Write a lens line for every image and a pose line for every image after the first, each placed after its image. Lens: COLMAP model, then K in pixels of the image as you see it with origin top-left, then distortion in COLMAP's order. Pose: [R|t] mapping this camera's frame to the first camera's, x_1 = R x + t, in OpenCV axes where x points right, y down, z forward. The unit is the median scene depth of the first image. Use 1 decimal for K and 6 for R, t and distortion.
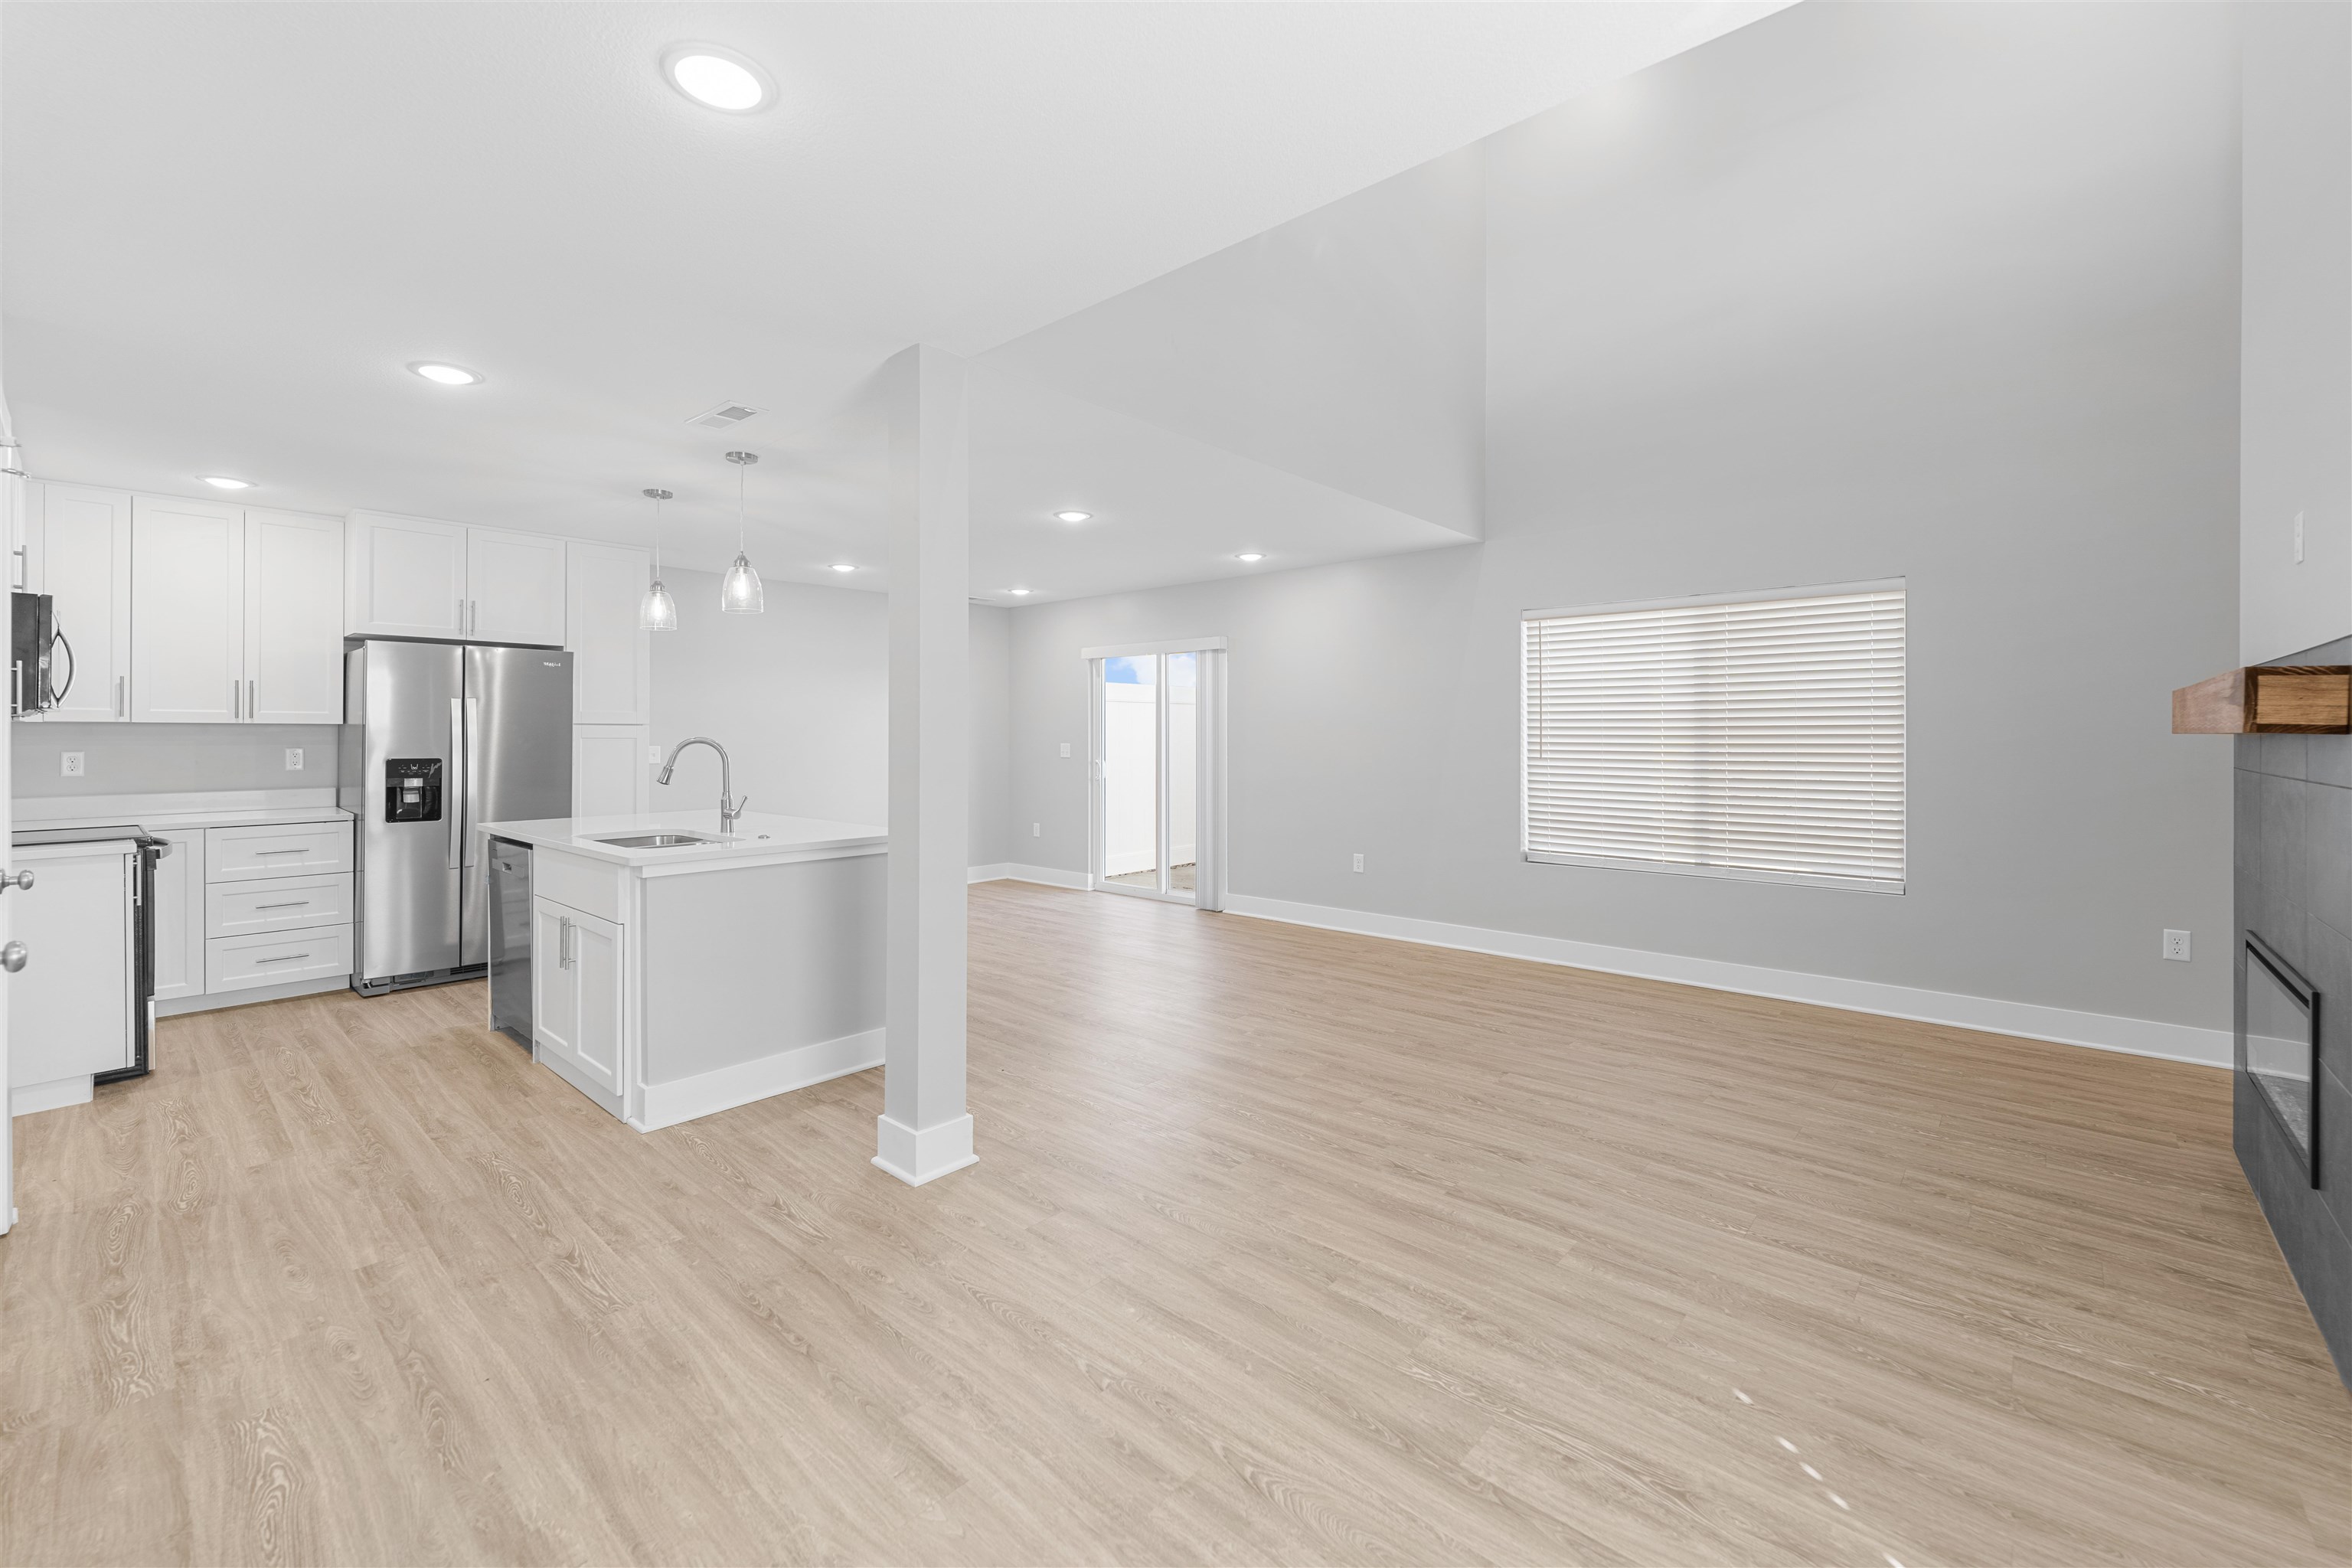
lens RADIAL K [[963.1, 0, 1178.2], [0, 963.1, 733.1], [0, 0, 1]] dist [-0.001049, 0.000234]
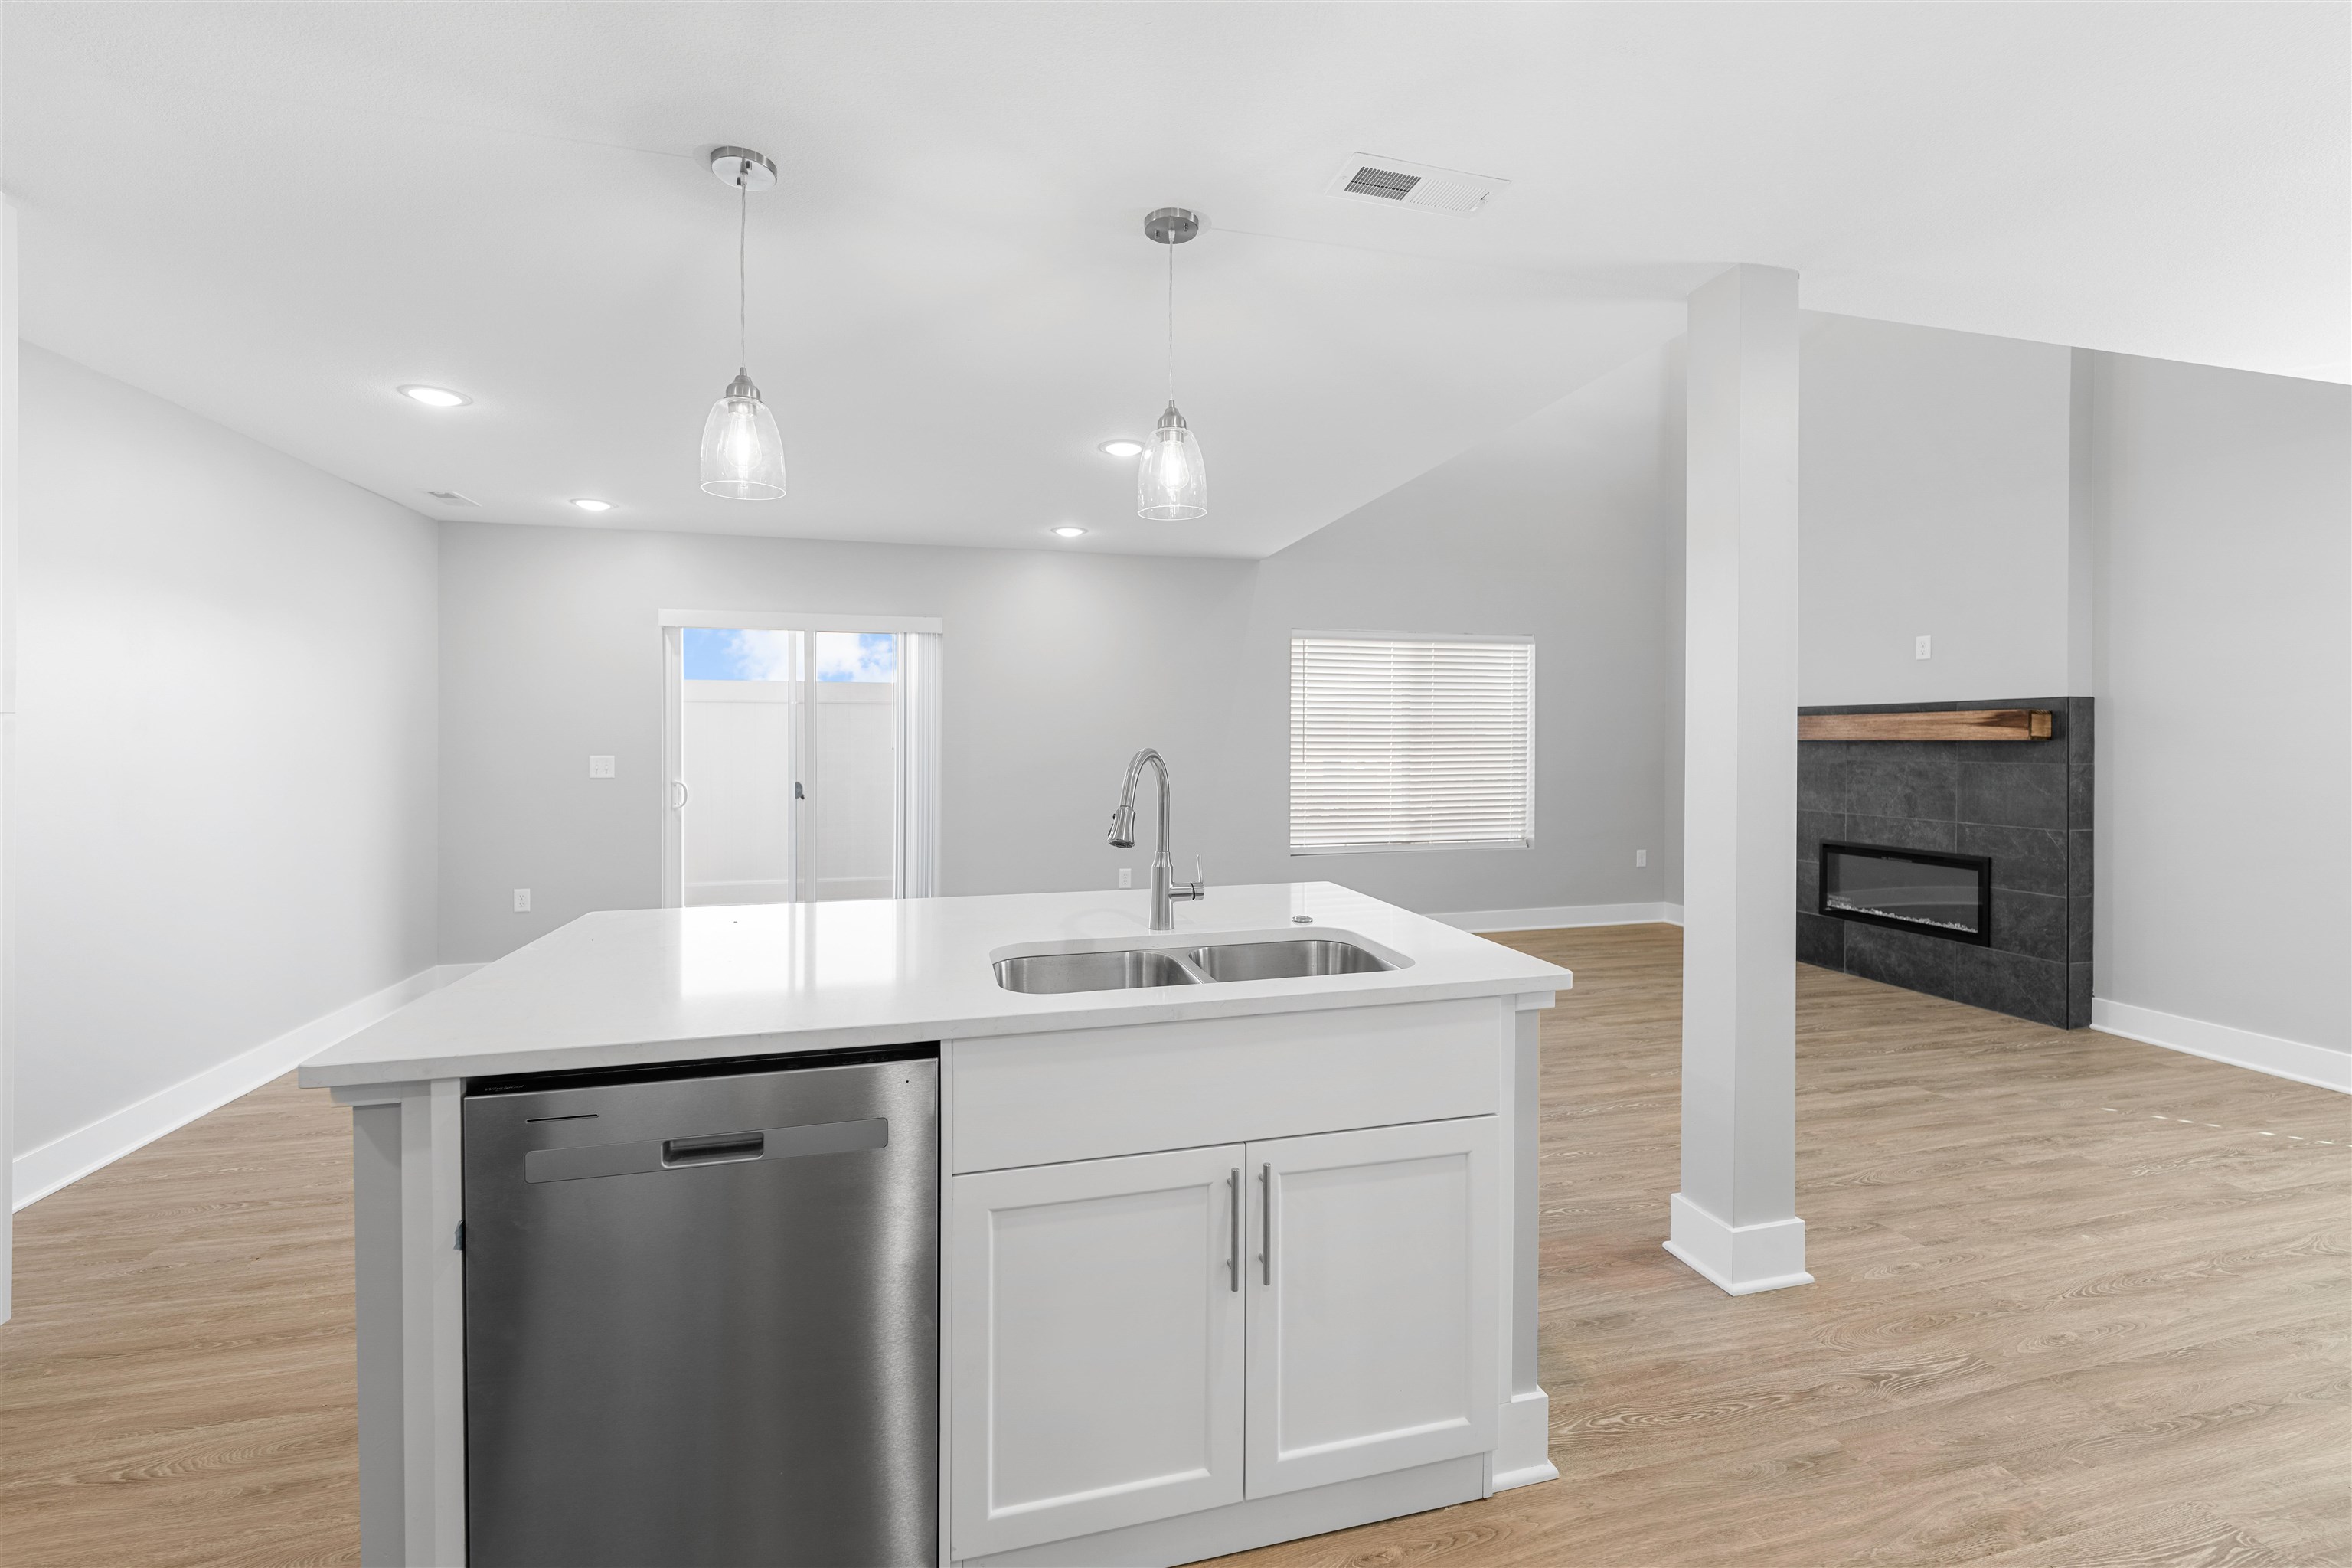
lens RADIAL K [[963.1, 0, 1178.2], [0, 963.1, 733.1], [0, 0, 1]] dist [-0.001049, 0.000234]
pose [[0.559080, 0.005157, 0.829098, -0.789666], [-0.000056, 0.999981, -0.006182, -0.000747], [-0.829114, 0.003410, 0.559070, 0.609573]]
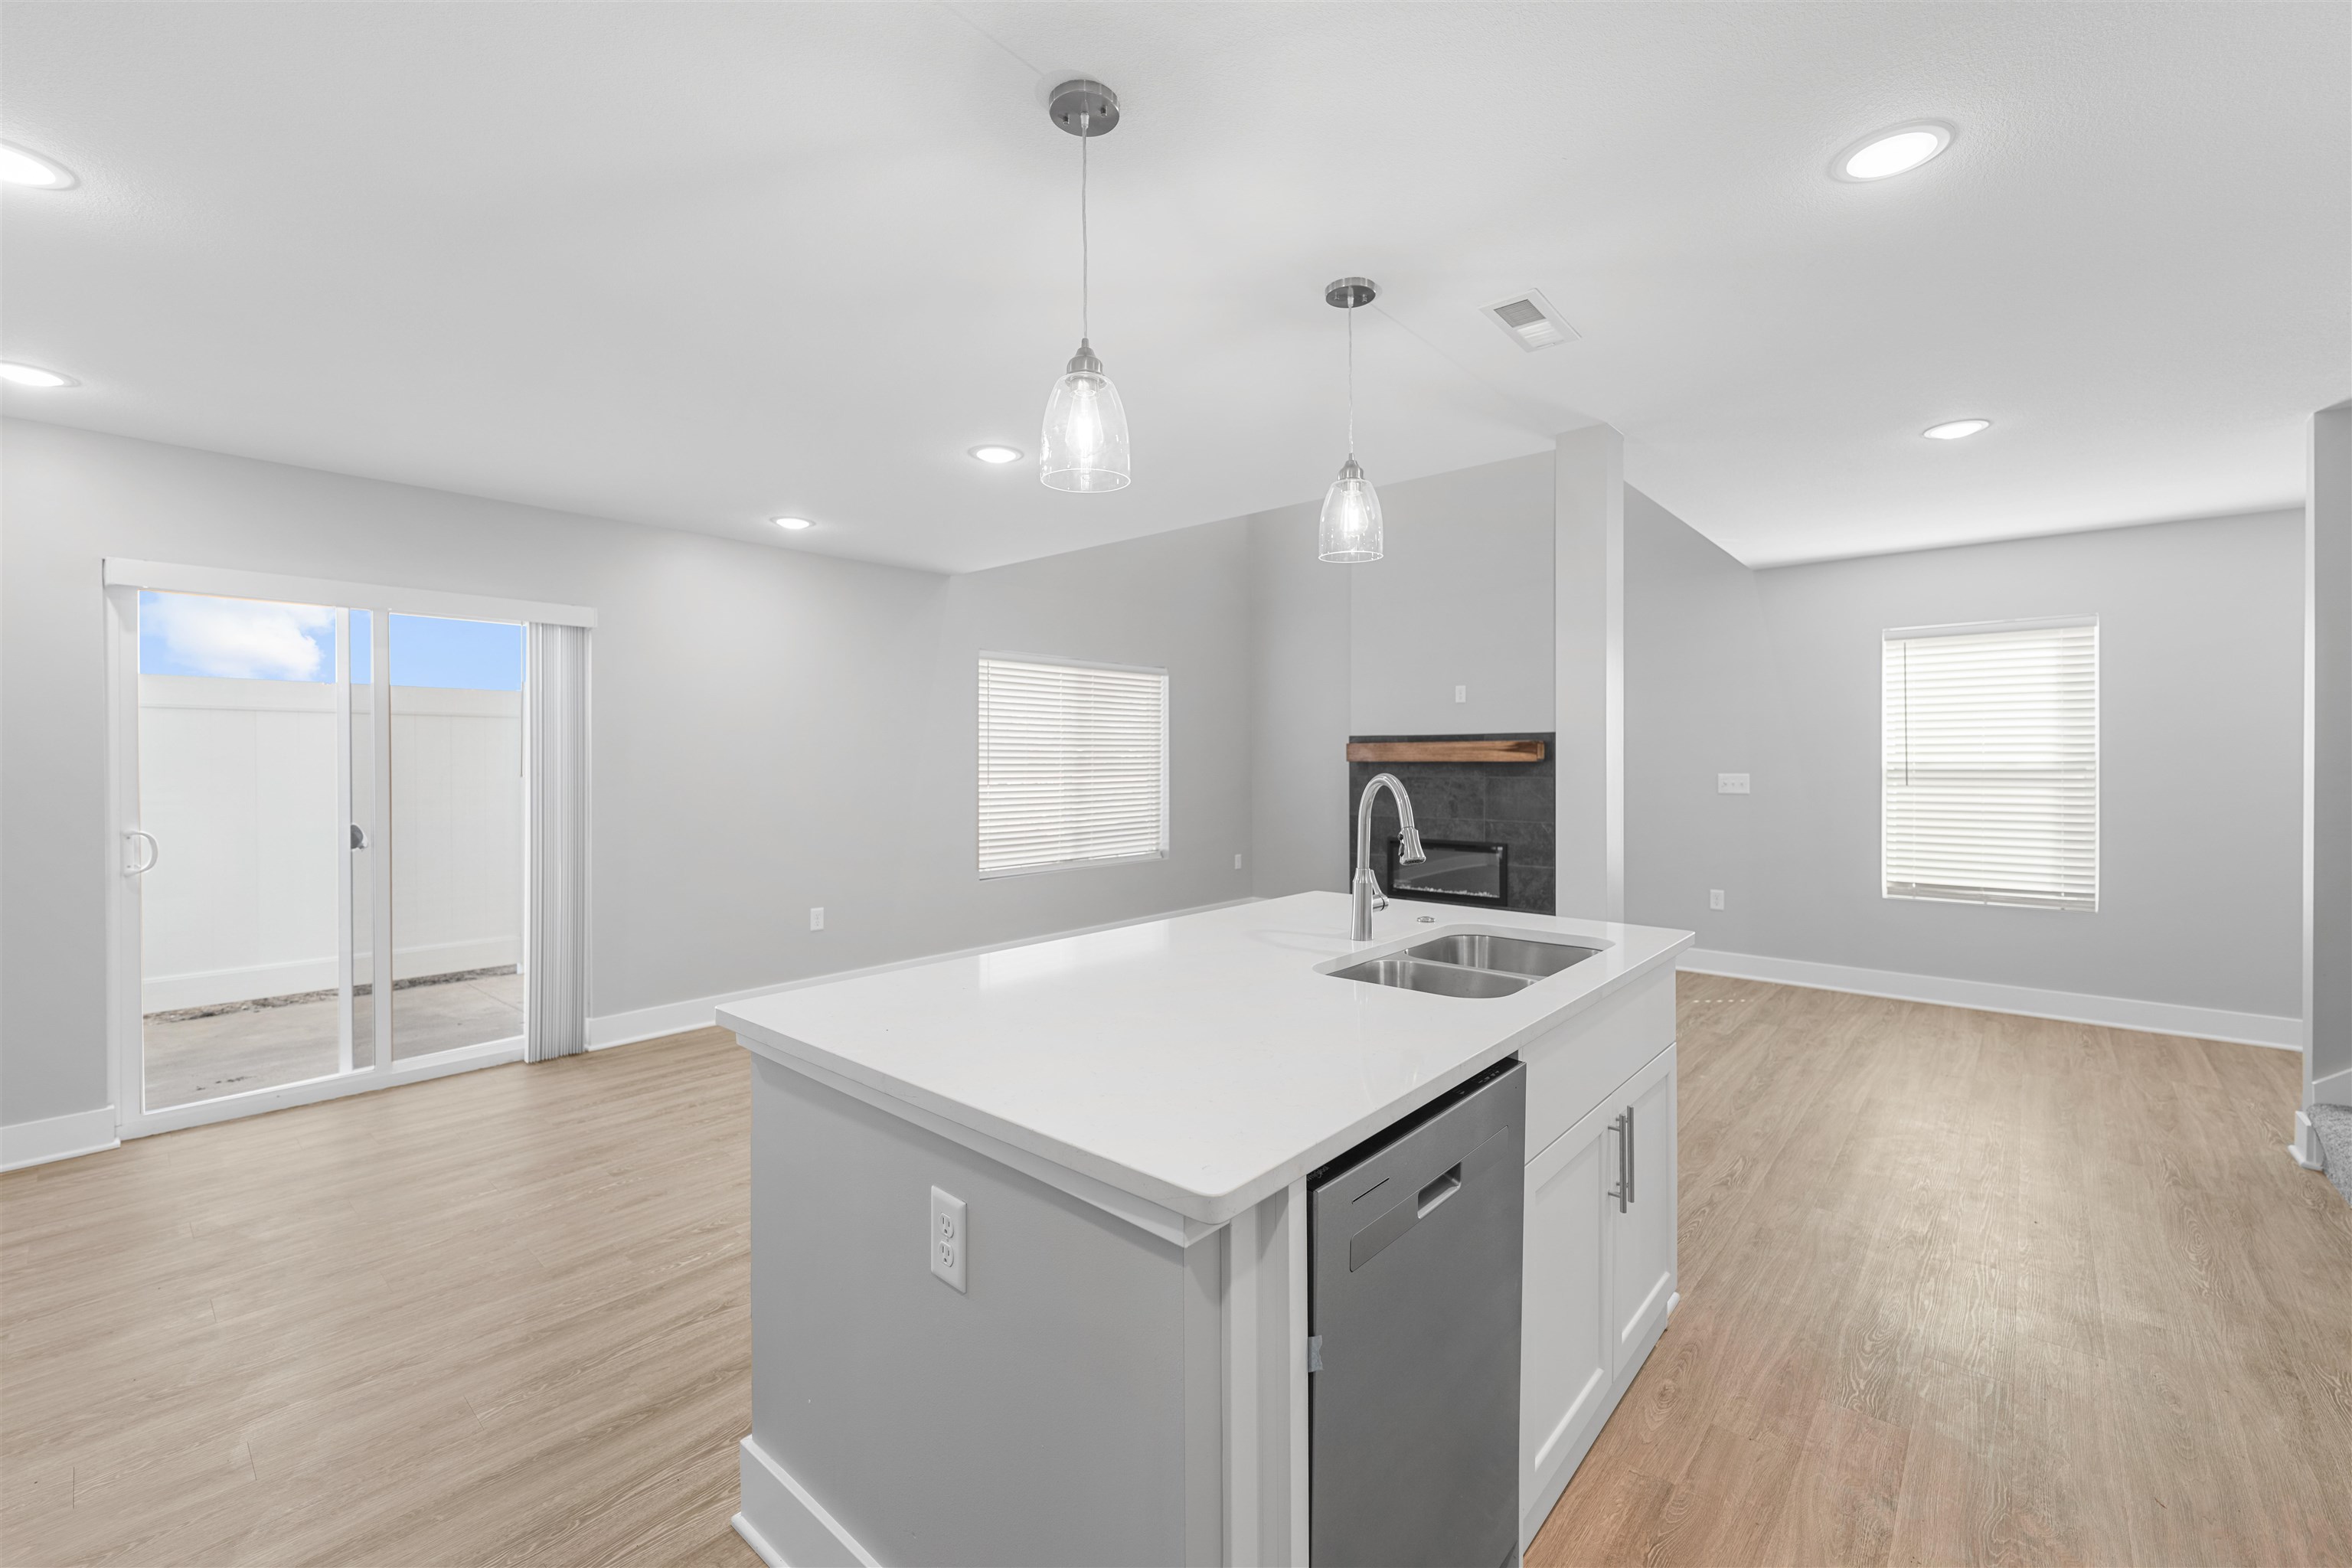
lens RADIAL K [[965.6, 0, 1179.0], [0, 965.6, 757.3], [0, 0, 1]] dist [0.001816, -0.000245]
pose [[-0.008964, 0.001069, 0.999959, -0.914756], [0.001145, 0.999999, -0.001058, -0.004750], [-0.999959, 0.001136, -0.008966, 0.976739]]
